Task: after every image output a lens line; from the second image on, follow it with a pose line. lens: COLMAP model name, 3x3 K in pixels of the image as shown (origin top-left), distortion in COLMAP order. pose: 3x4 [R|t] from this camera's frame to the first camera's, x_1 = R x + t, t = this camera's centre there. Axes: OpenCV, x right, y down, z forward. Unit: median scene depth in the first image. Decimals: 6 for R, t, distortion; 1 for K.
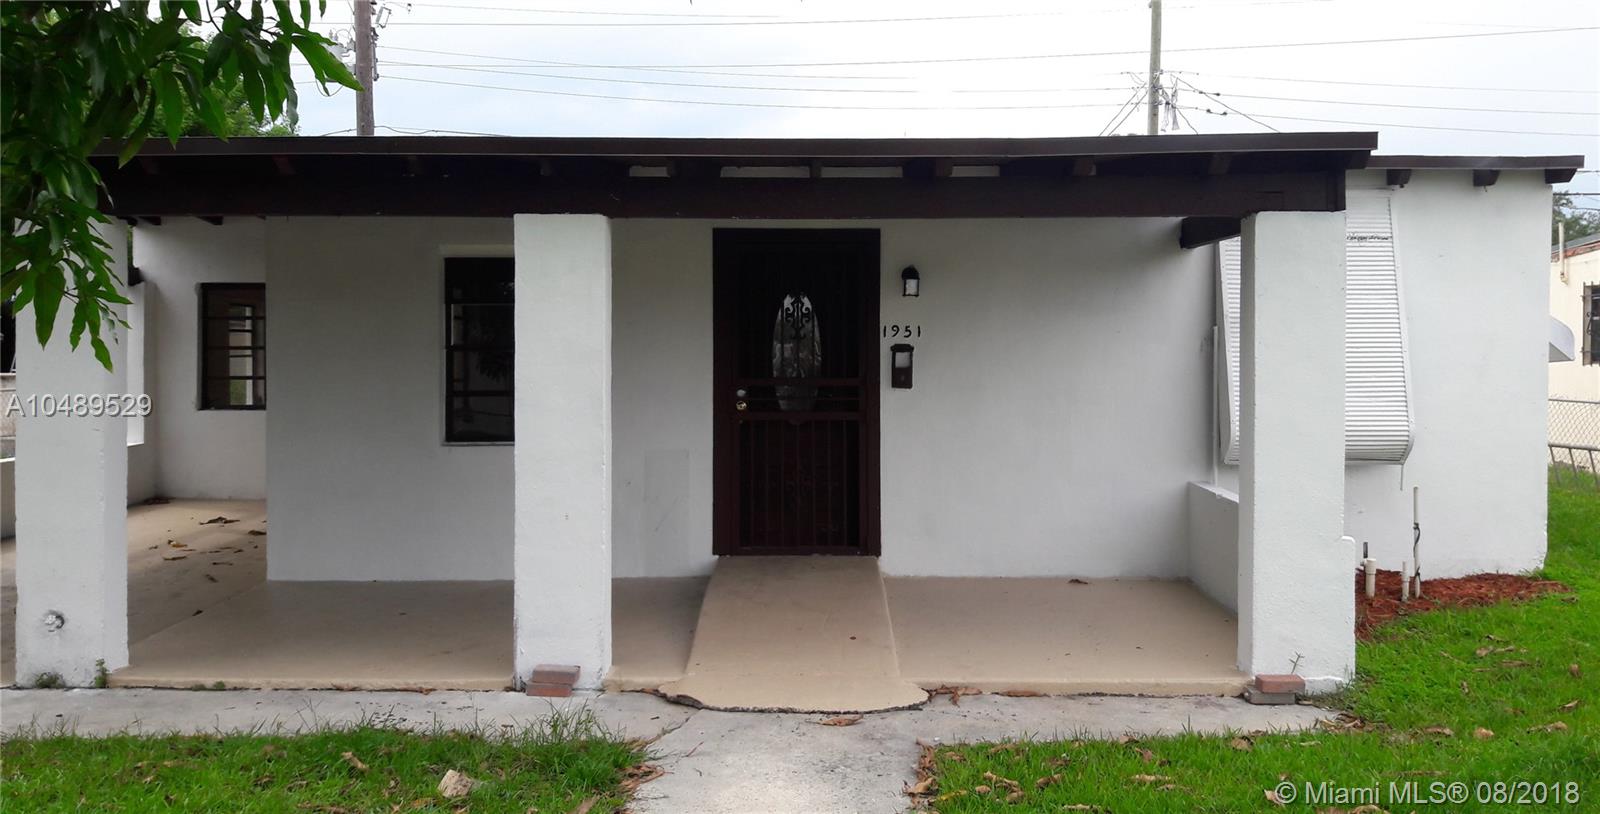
lens RADIAL K [[1275.0, 0, 800.0], [0, 1275.0, 407.0], [0, 0, 1]] dist [-0.017657, -0.005400]
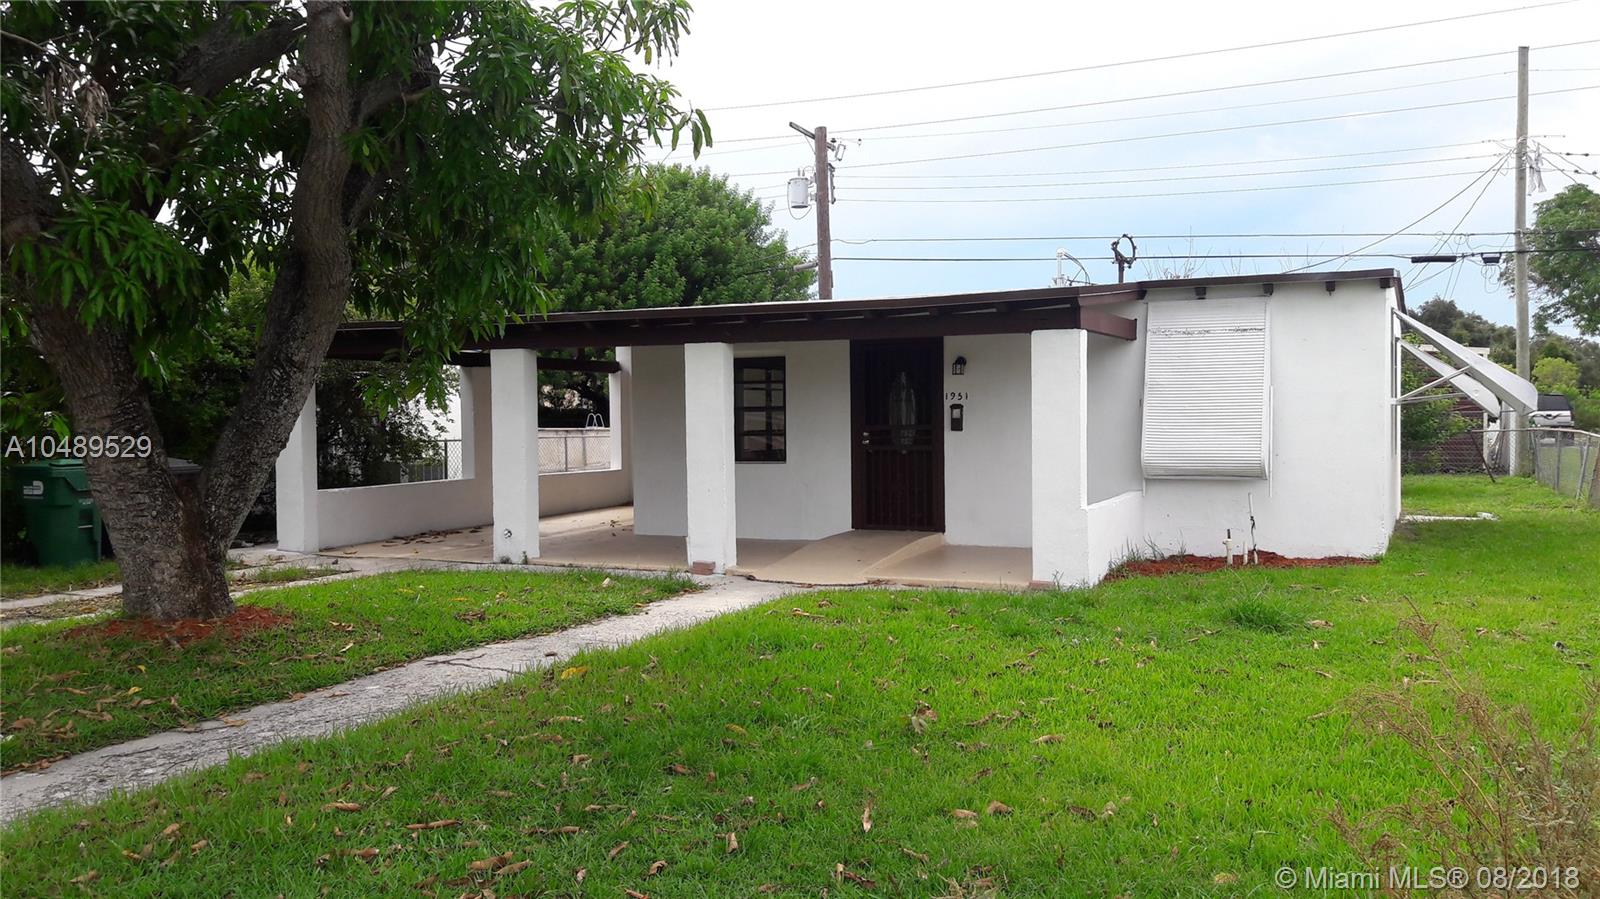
lens RADIAL K [[1313.8, 0, 800.0], [0, 1313.8, 449.5], [0, 0, 1]] dist [-0.003224, -0.004131]
pose [[0.903632, 0.001423, -0.428308, 0.628951], [-0.009367, 0.999821, -0.016440, 0.039761], [0.428208, 0.018867, 0.903483, -0.632903]]
